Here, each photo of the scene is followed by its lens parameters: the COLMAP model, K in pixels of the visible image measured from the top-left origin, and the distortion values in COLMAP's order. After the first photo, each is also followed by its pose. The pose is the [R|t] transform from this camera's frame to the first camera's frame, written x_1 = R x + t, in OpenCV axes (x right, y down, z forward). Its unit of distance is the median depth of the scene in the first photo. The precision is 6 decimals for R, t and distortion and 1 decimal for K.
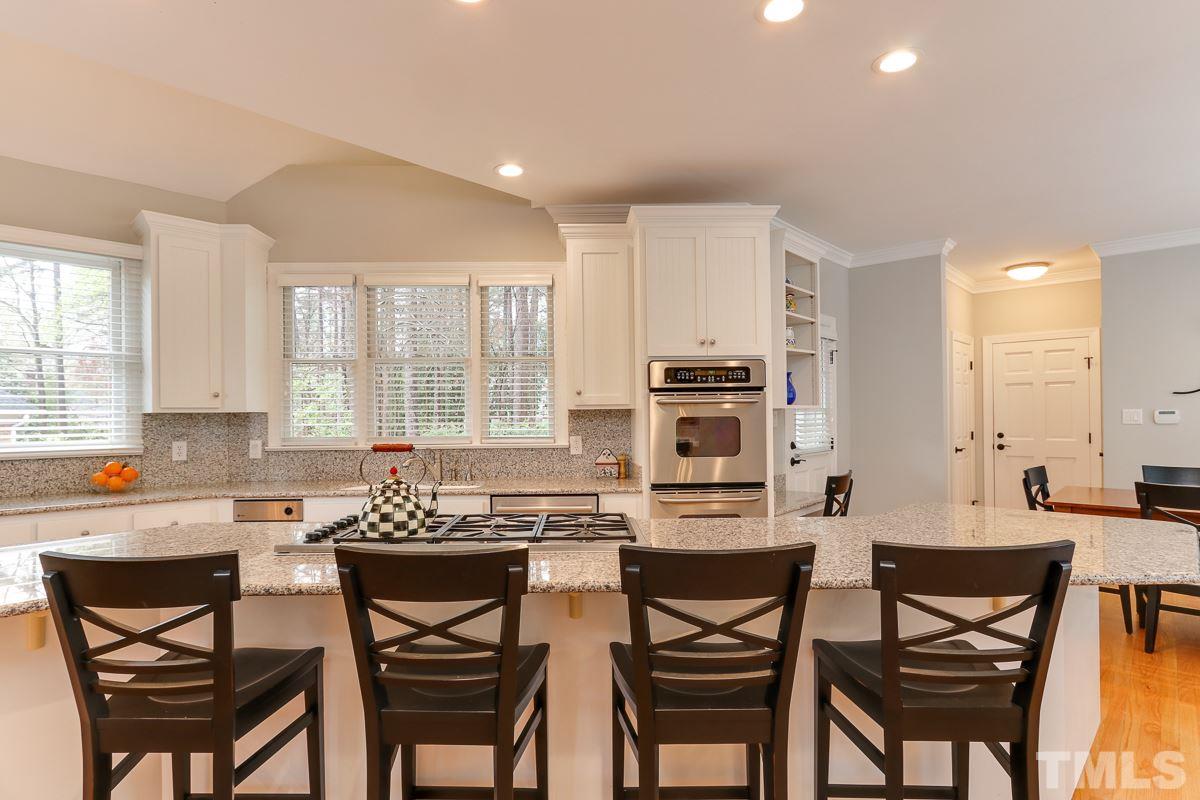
lens RADIAL K [[620.6, 0, 588.8], [0, 620.6, 408.4], [0, 0, 1]] dist [-0.000500, 0.000151]
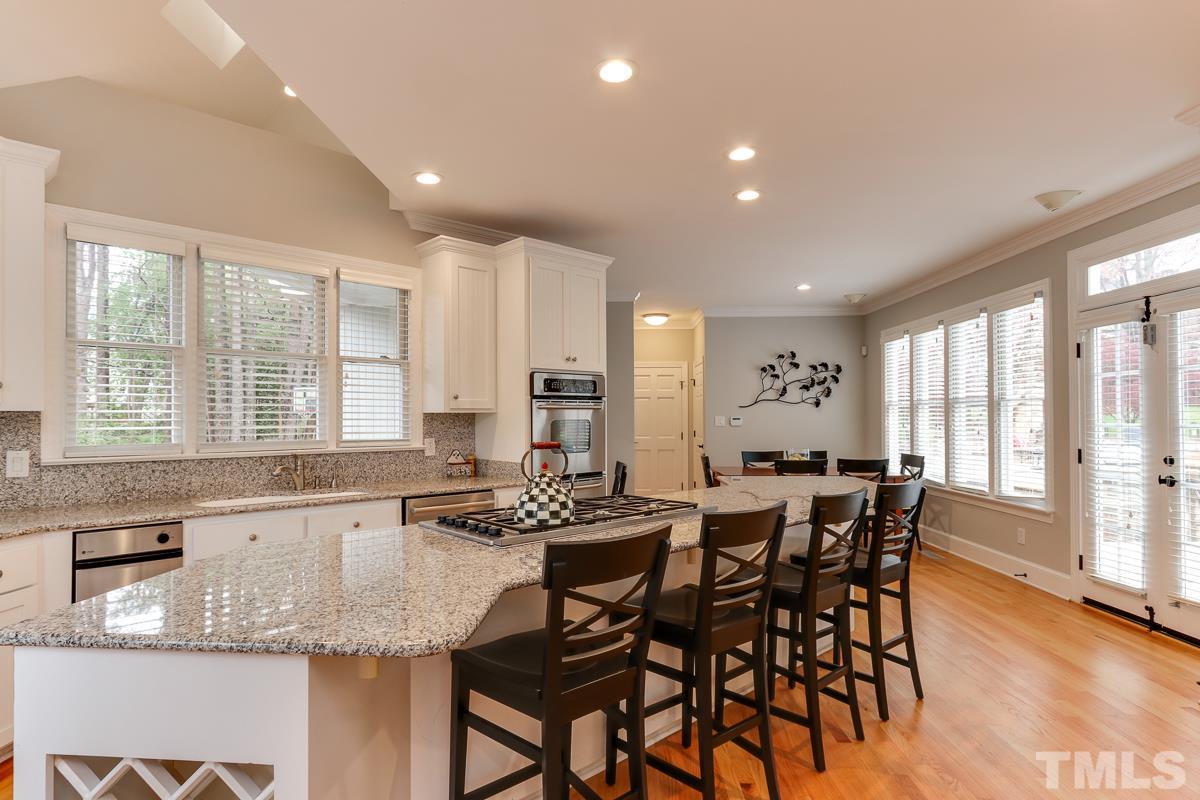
lens RADIAL K [[620.6, 0, 588.8], [0, 620.6, 408.4], [0, 0, 1]] dist [-0.000500, 0.000151]
pose [[0.753251, 0.016421, 0.657528, -0.550820], [-0.011851, 0.999865, -0.011395, 0.003761], [-0.657626, 0.000791, 0.753344, 0.050716]]
